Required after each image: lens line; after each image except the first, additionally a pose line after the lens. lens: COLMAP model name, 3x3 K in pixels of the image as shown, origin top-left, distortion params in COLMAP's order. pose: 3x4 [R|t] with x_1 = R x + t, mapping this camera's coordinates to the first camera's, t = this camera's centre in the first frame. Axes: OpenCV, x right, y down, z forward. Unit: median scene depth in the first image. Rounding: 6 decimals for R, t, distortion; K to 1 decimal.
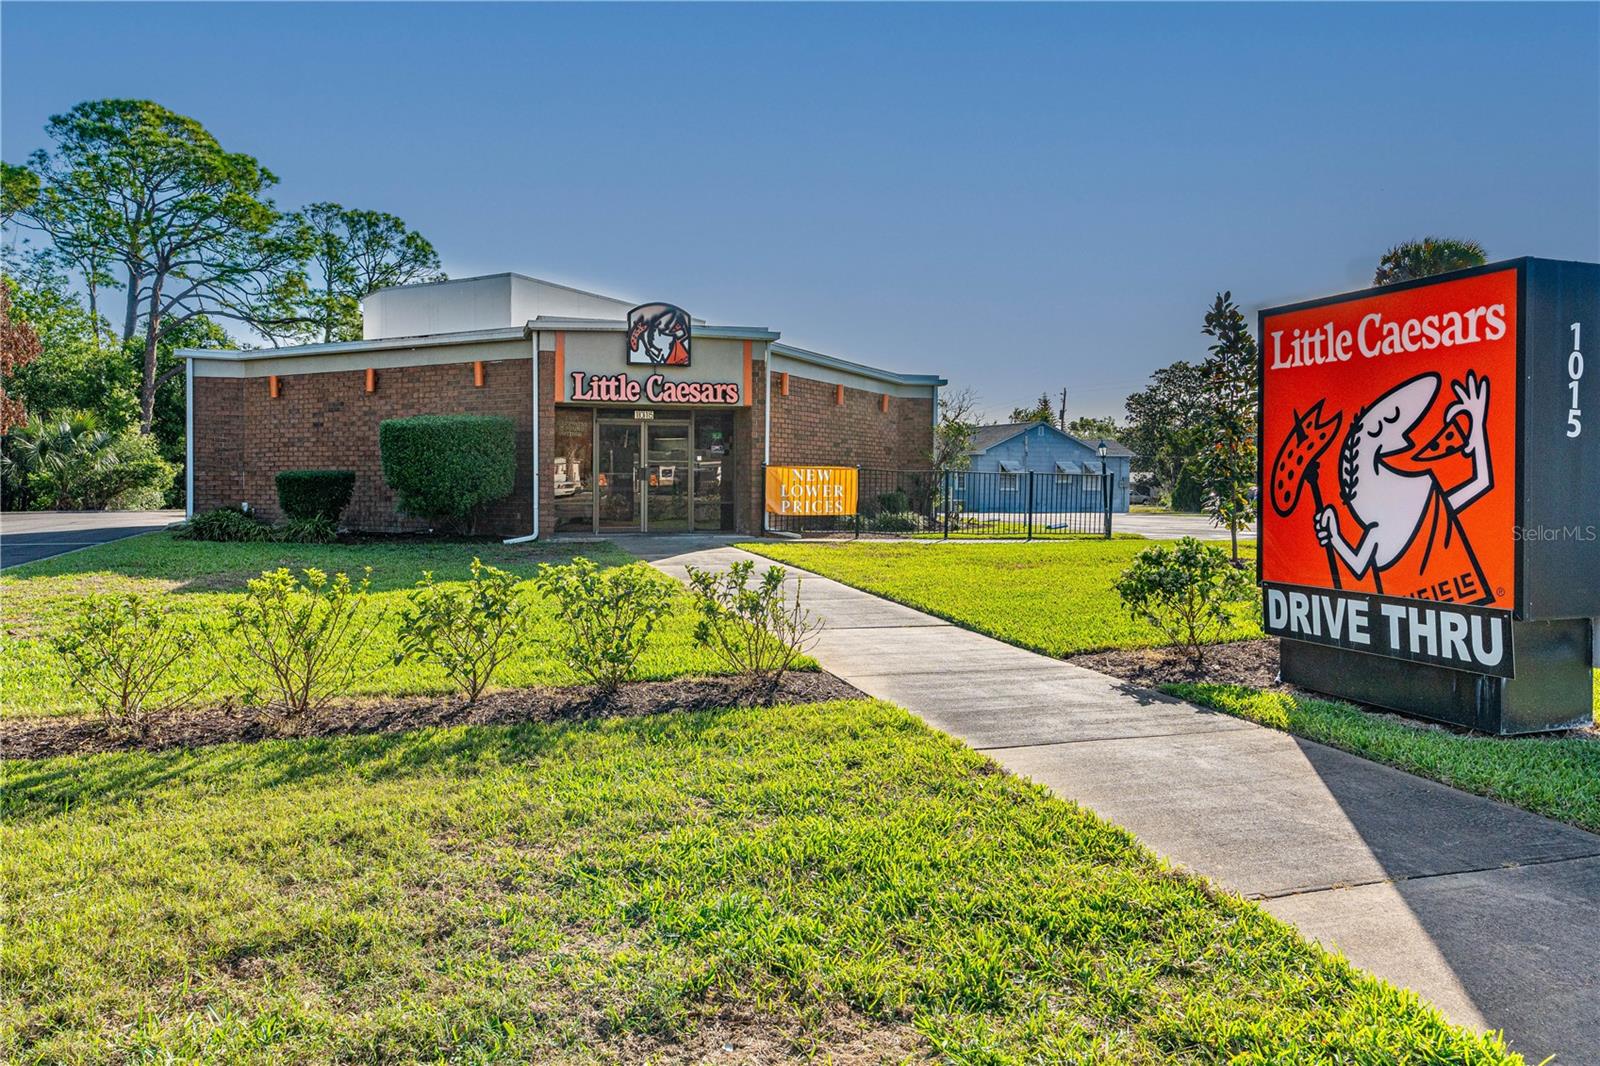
lens RADIAL K [[1060.6, 0, 827.5], [0, 1060.6, 488.1], [0, 0, 1]] dist [0.004927, 0.002952]
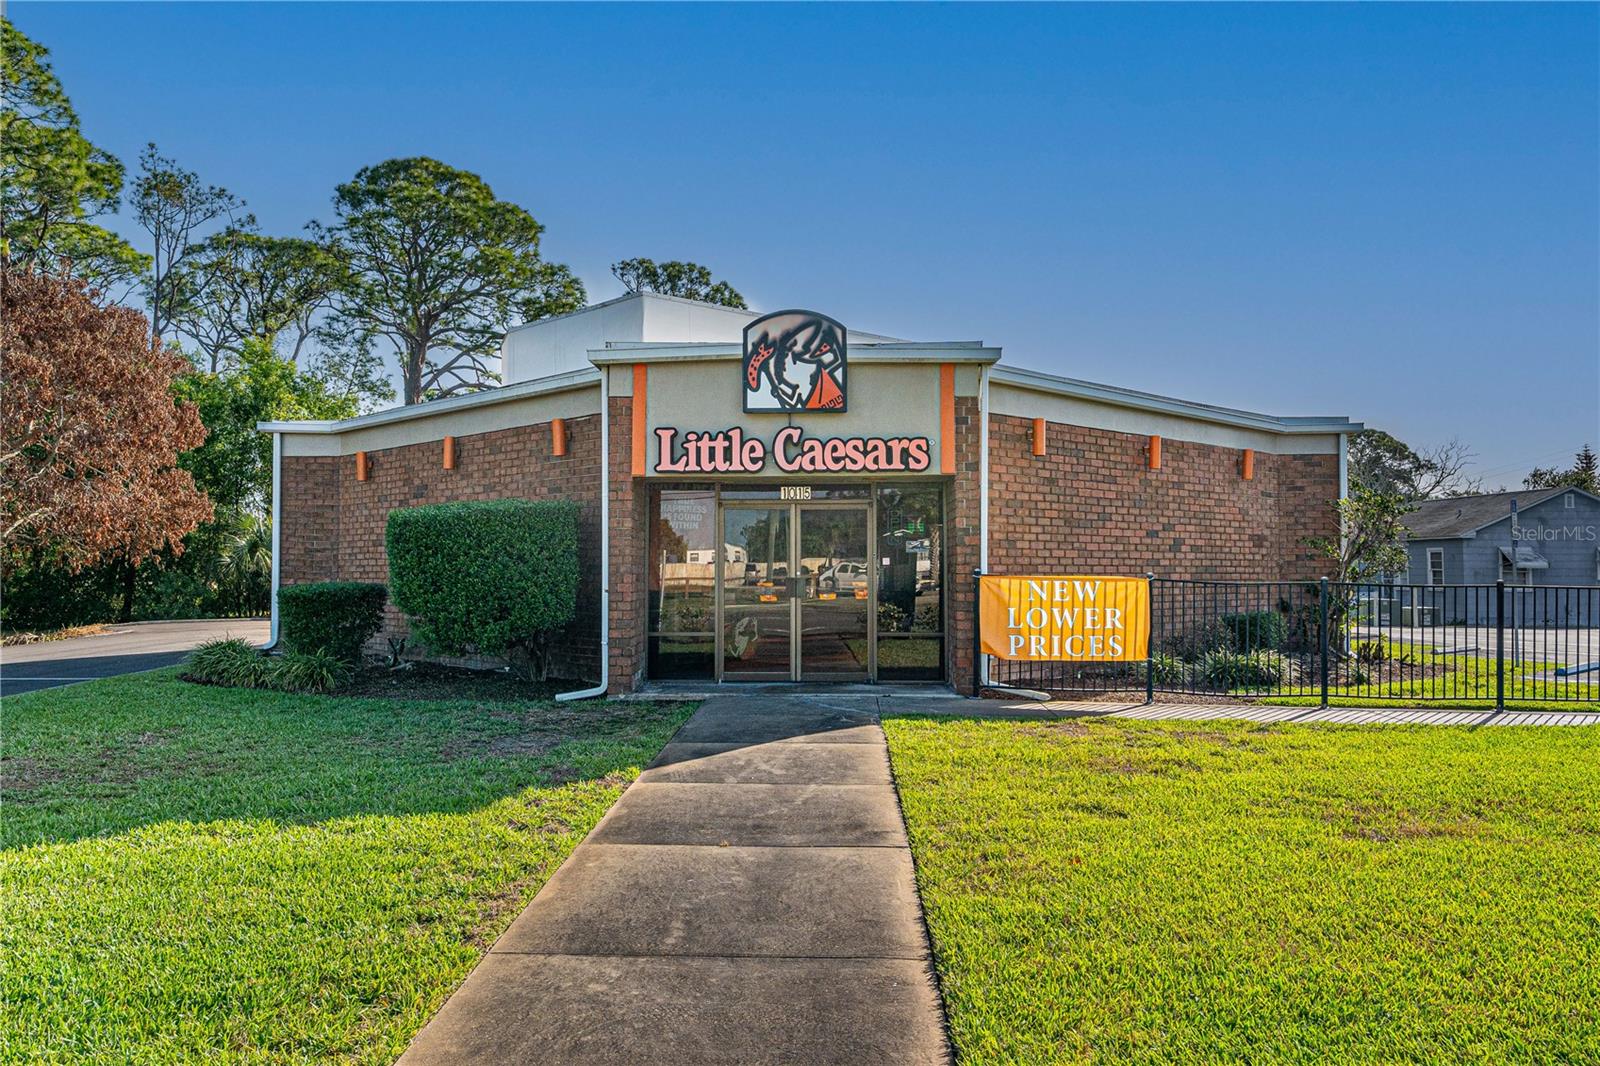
lens RADIAL K [[1251.8, 0, 807.5], [0, 1251.8, 525.6], [0, 0, 1]] dist [-0.001343, -0.006442]
pose [[0.934953, -0.012969, -0.354535, 0.102383], [-0.001358, 0.999194, -0.040130, -0.021405], [0.354769, 0.038001, 0.934181, 0.331664]]
